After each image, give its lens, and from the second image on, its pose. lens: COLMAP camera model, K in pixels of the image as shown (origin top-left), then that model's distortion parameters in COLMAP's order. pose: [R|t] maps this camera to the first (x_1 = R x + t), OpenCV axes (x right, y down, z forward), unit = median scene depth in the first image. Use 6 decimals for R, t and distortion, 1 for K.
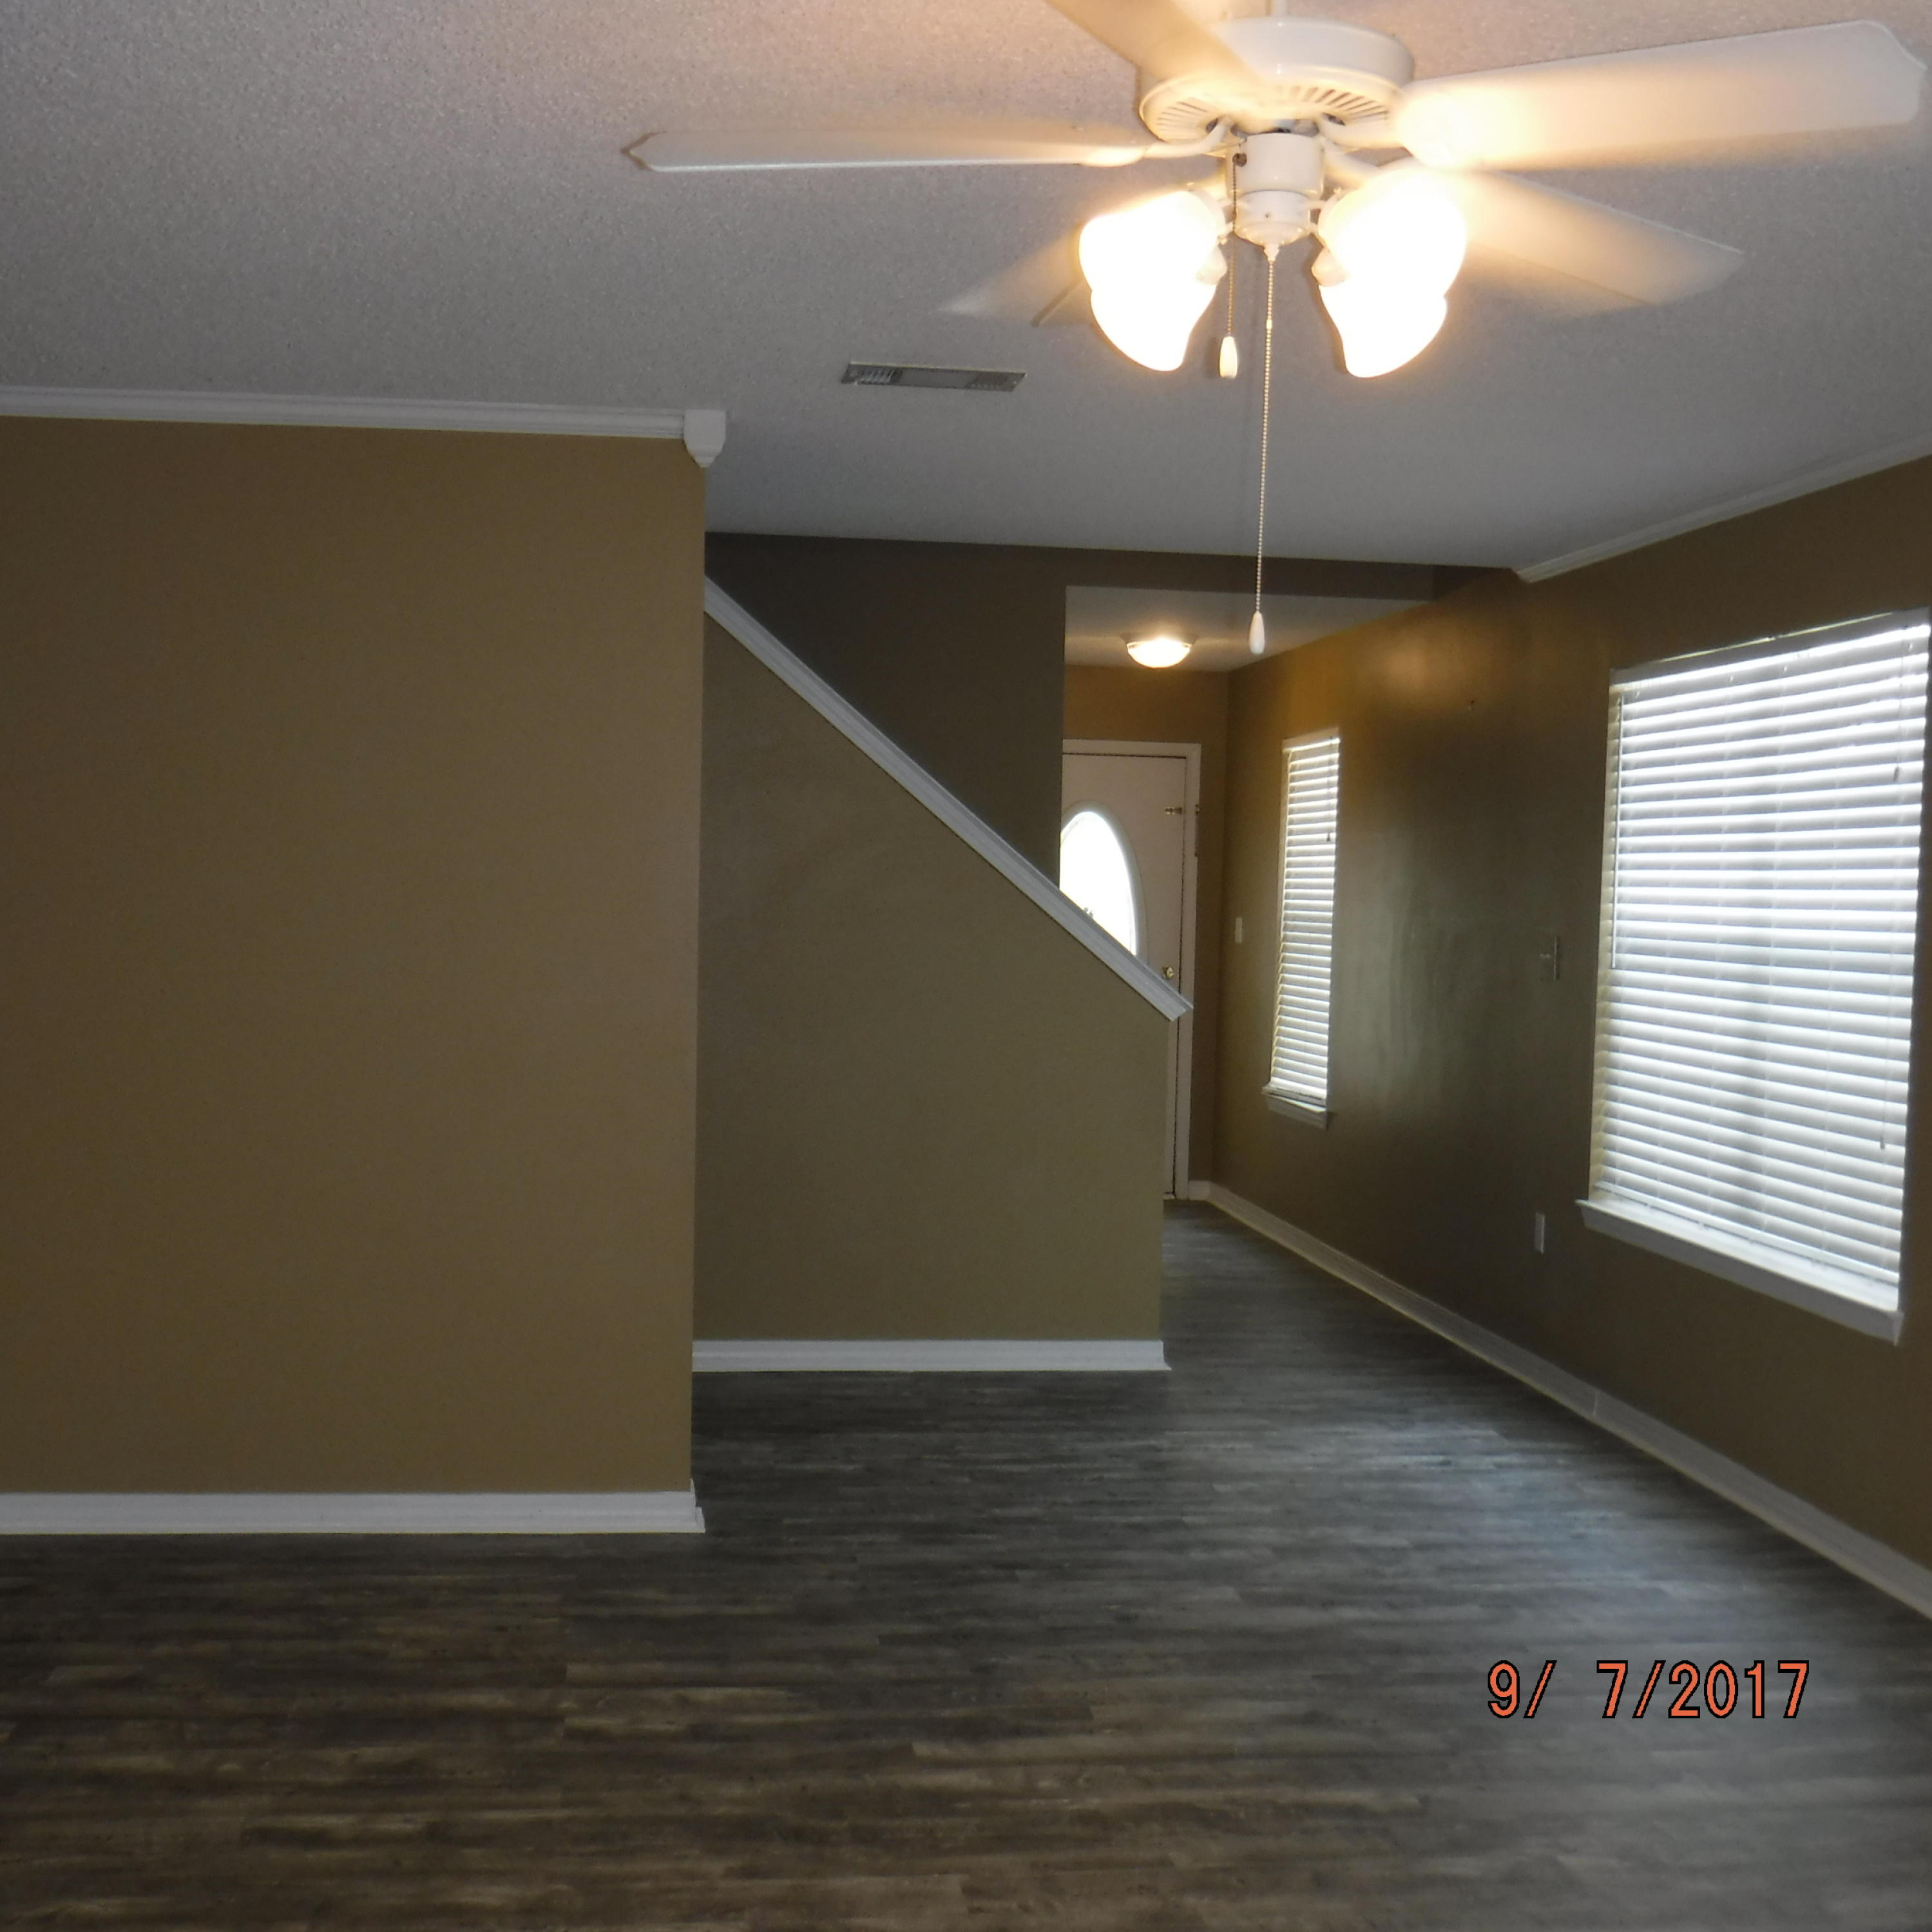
lens RADIAL K [[2553.4, 0, 971.2], [0, 2553.4, 1020.4], [0, 0, 1]] dist [-0.081741, 0.062694]
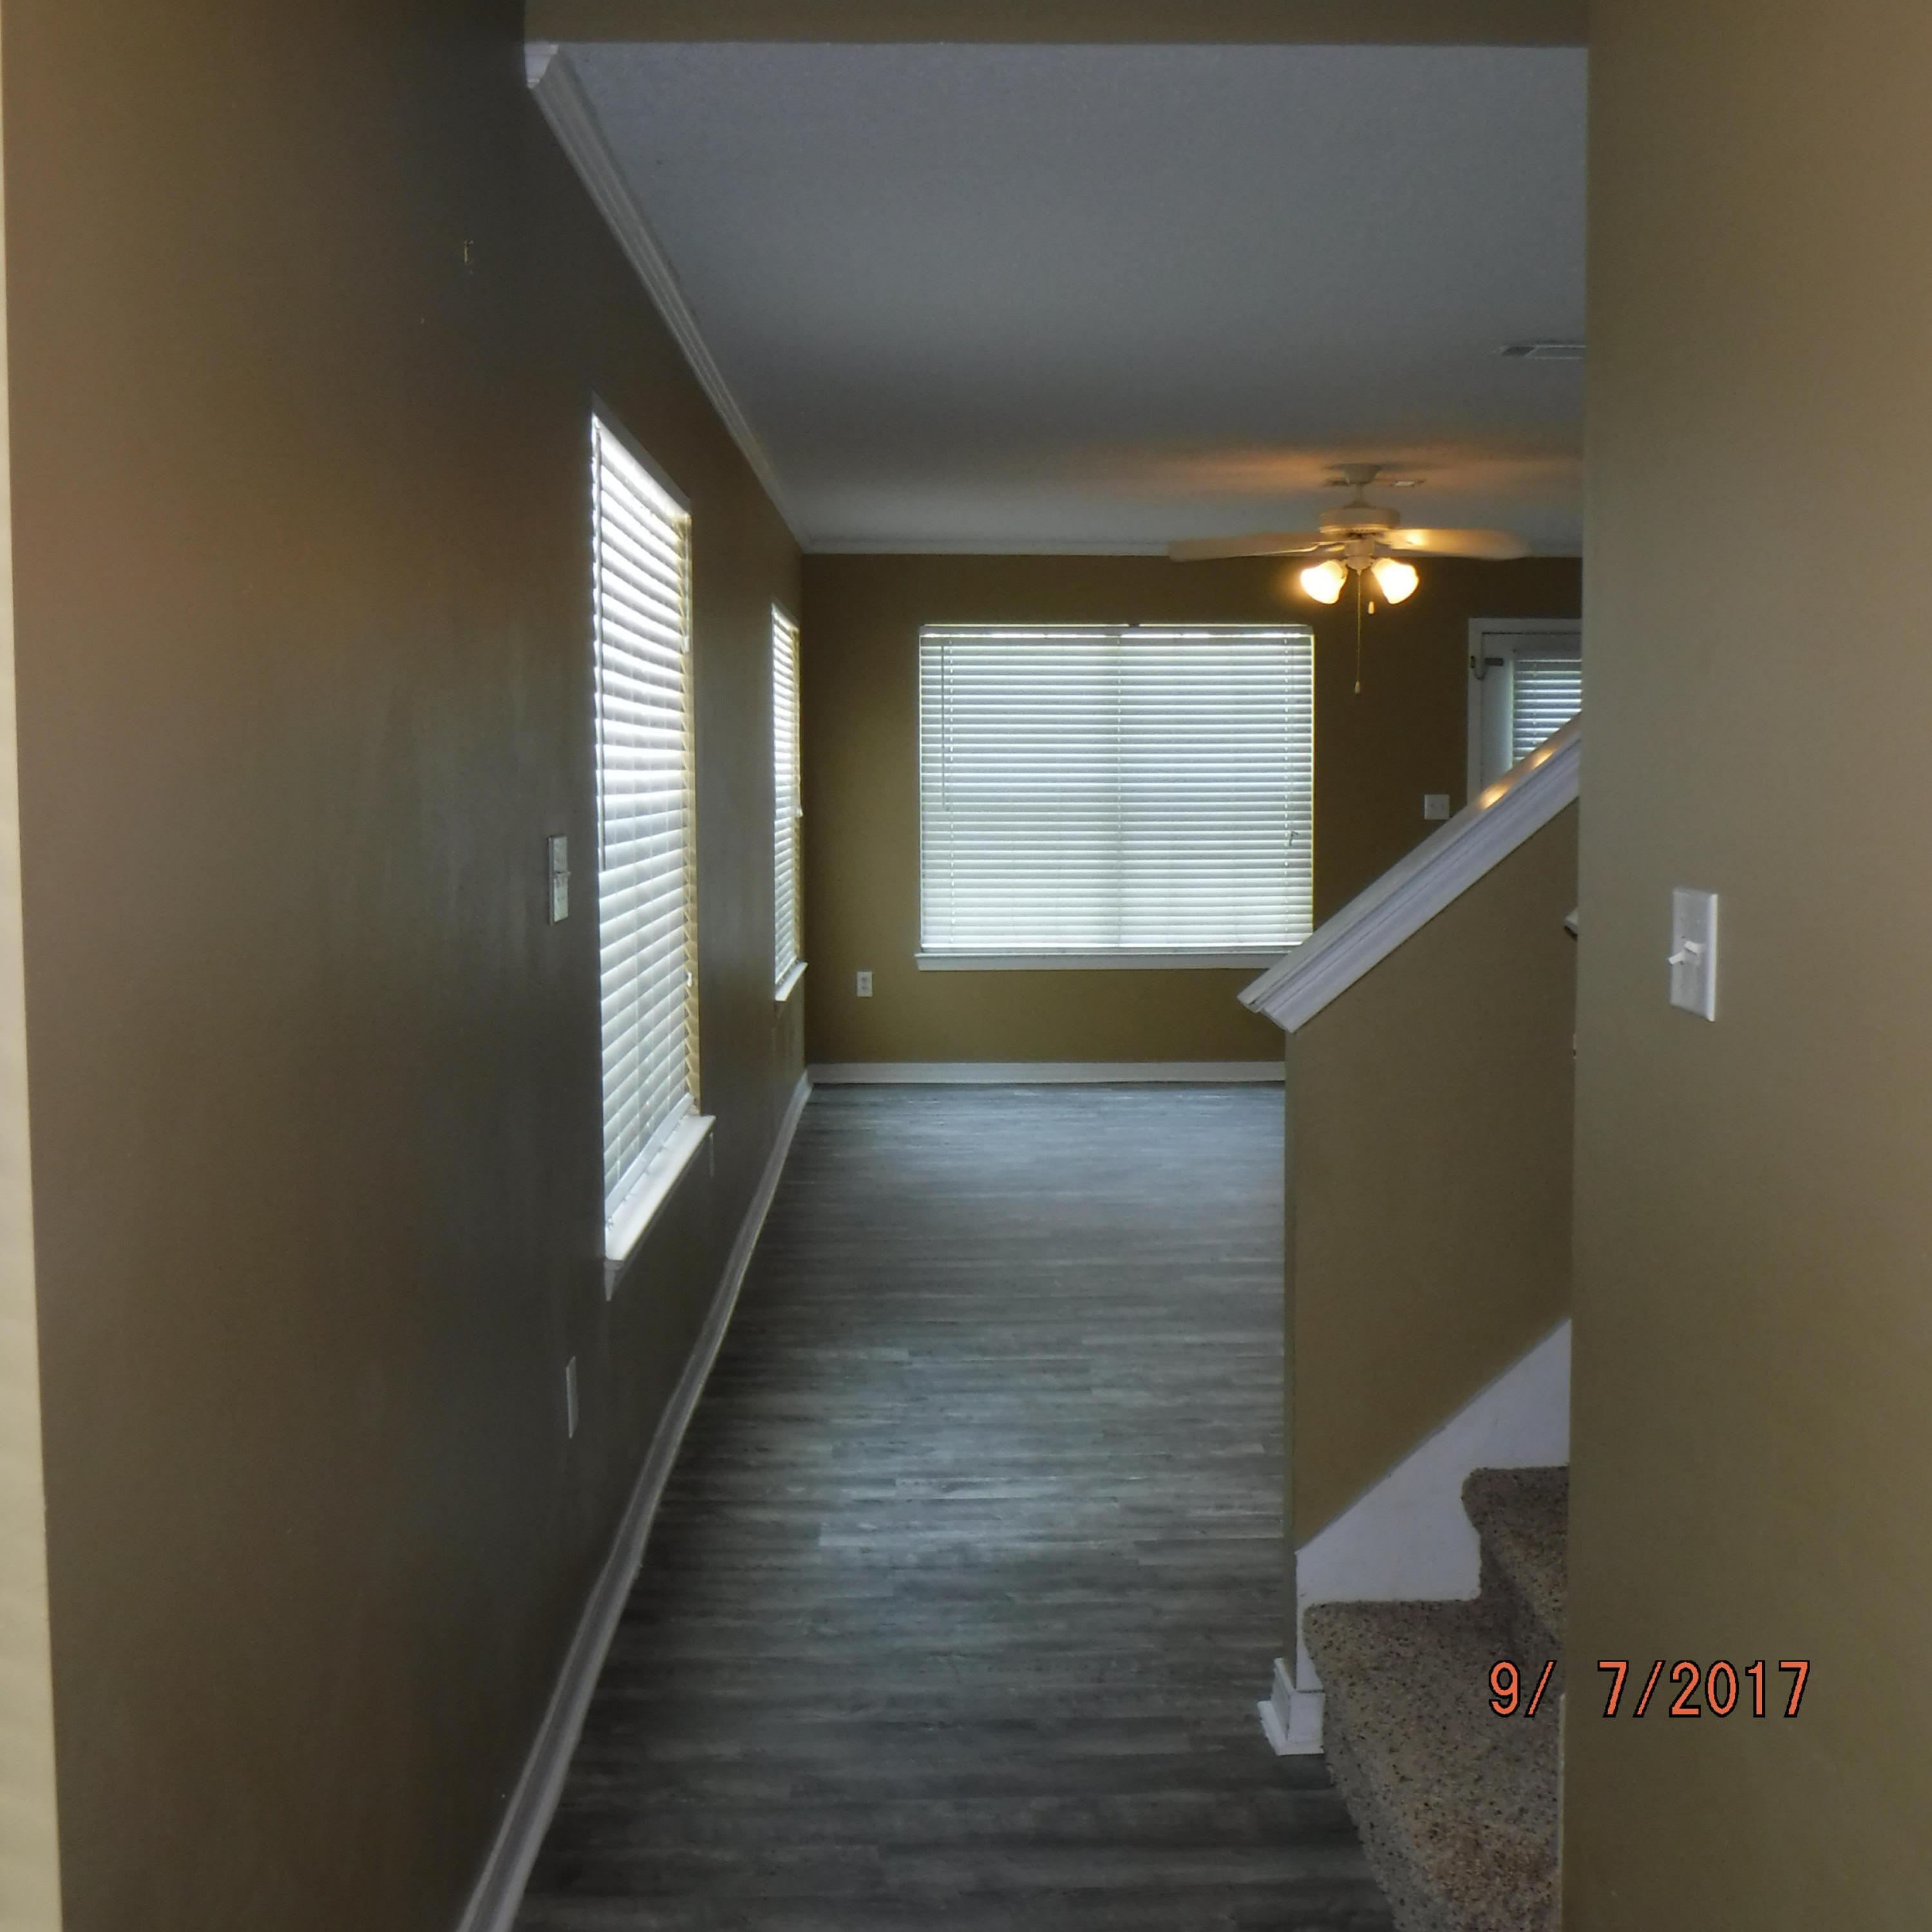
lens RADIAL K [[2549.6, 0, 966.0], [0, 2549.6, 966.0], [0, 0, 1]] dist [0.008782, 0.026947]
pose [[-0.993562, -0.026400, 0.110173, 0.149270], [-0.012045, 0.991573, 0.128985, -0.132528], [-0.112650, 0.126828, -0.985507, 2.635756]]
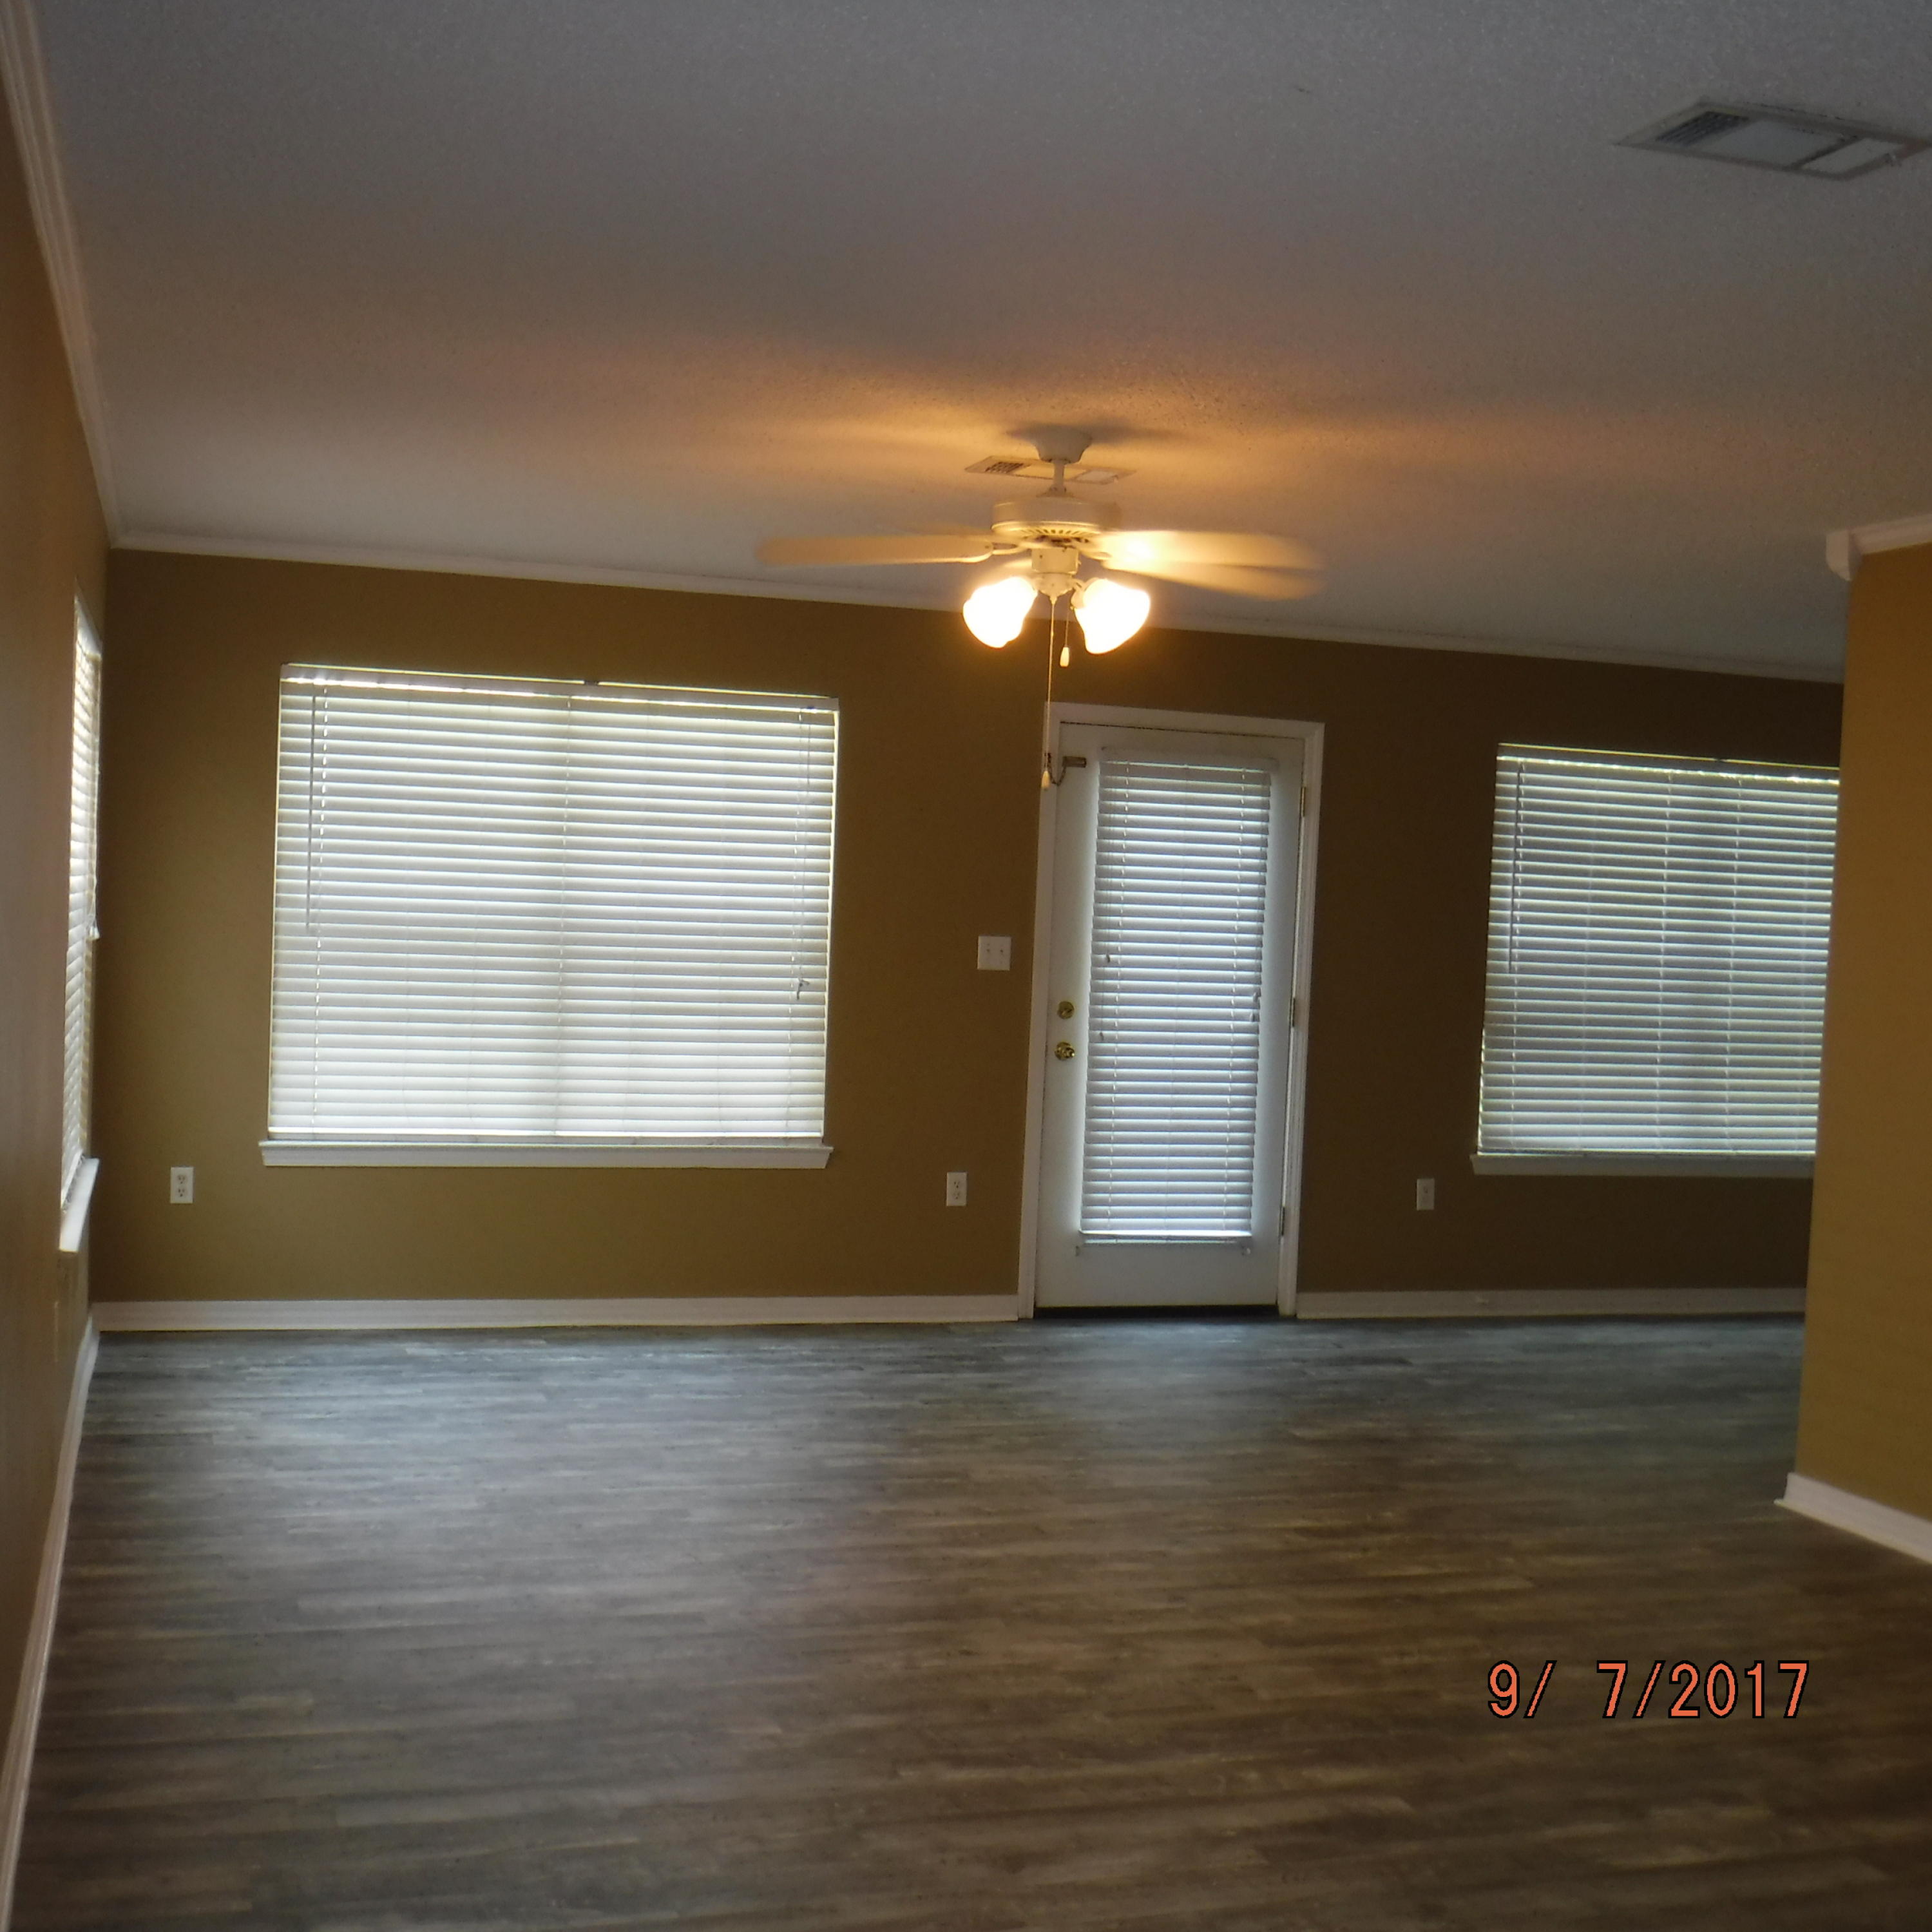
lens RADIAL K [[2553.4, 0, 971.2], [0, 2553.4, 1020.4], [0, 0, 1]] dist [-0.081741, 0.062694]
pose [[-0.982920, -0.049787, -0.177172, 0.324301], [-0.067403, 0.993208, 0.094839, -0.093327], [0.171246, 0.105161, -0.979600, 1.858175]]
